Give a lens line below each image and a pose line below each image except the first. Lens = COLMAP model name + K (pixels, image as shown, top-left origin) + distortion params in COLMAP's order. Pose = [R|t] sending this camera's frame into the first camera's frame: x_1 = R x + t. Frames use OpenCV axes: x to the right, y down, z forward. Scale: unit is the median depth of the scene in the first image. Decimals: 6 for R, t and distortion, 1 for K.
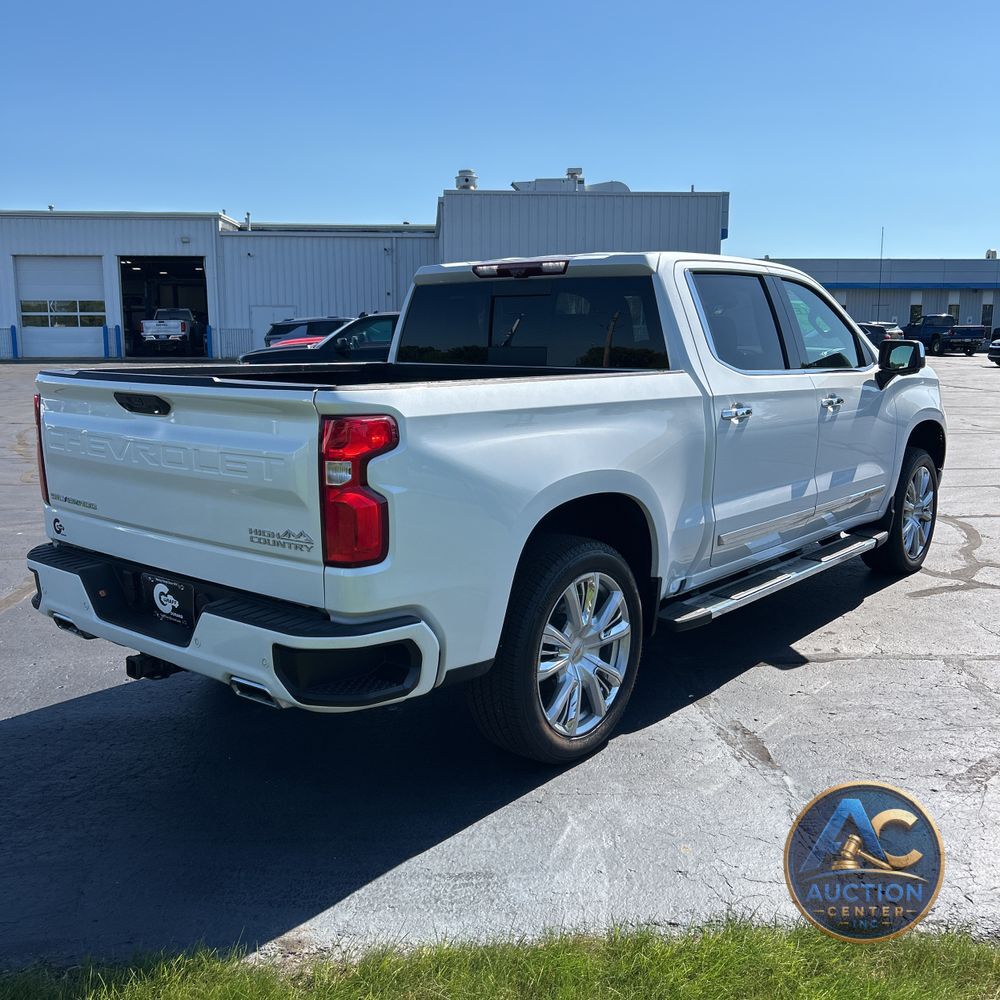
lens RADIAL K [[994.2, 0, 500.0], [0, 994.2, 500.0], [0, 0, 1]] dist [0.089154, -0.166998]
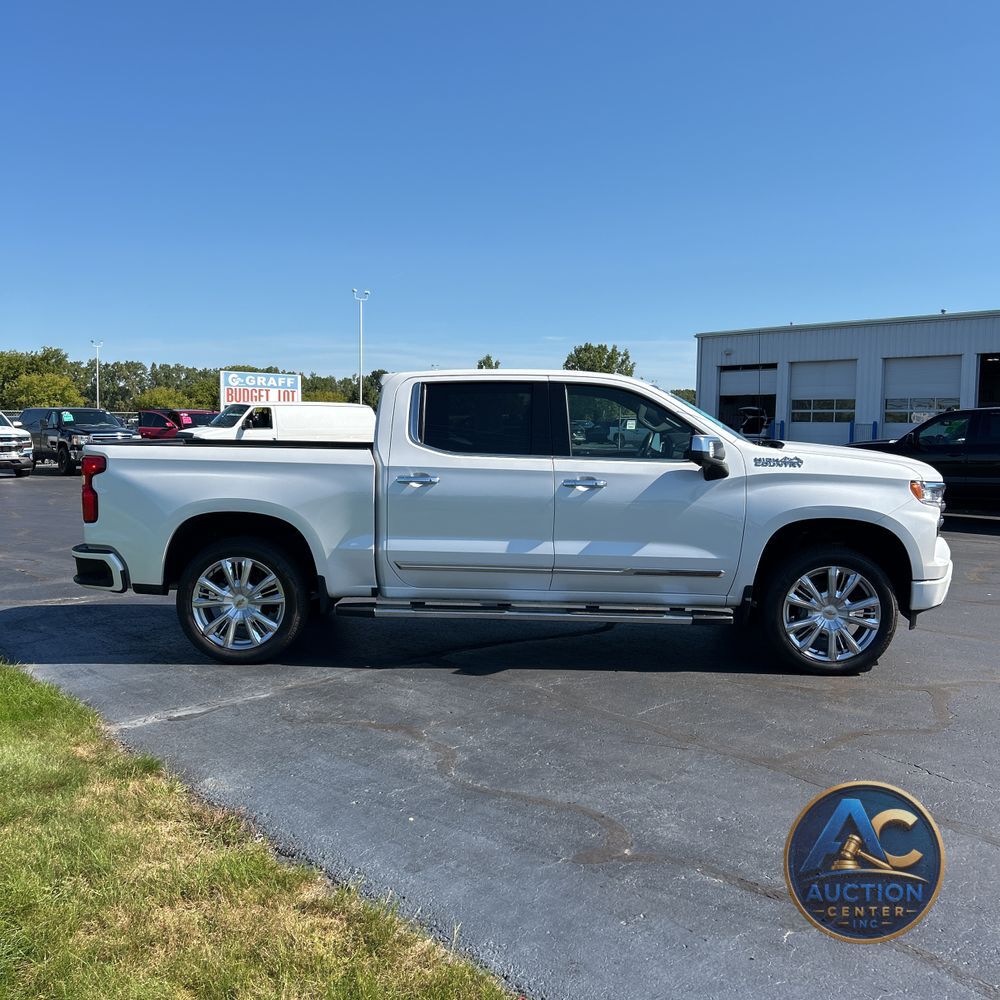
lens RADIAL K [[989.3, 0, 492.9], [0, 989.3, 502.5], [0, 0, 1]] dist [0.151705, -0.416888]
pose [[0.610274, 0.071001, -0.789003, 1.626045], [-0.142856, 0.989511, -0.021451, -0.044583], [0.779204, 0.125805, 0.614015, 0.233921]]
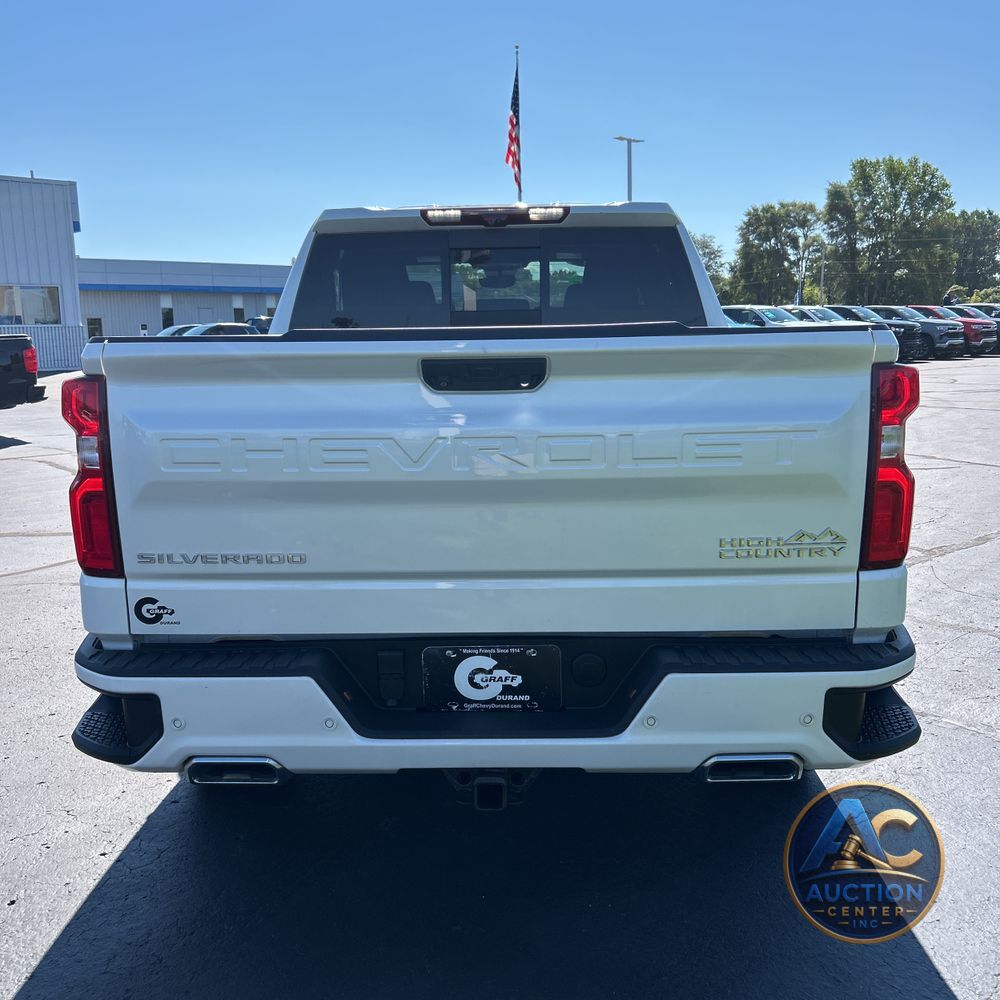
lens RADIAL K [[996.8, 0, 488.4], [0, 996.8, 502.0], [0, 0, 1]] dist [0.076690, -0.141273]
pose [[0.789905, -0.116860, 0.601991, -0.590980], [0.118455, 0.992263, 0.037190, -0.031313], [-0.601680, 0.041932, 0.797636, 0.403547]]
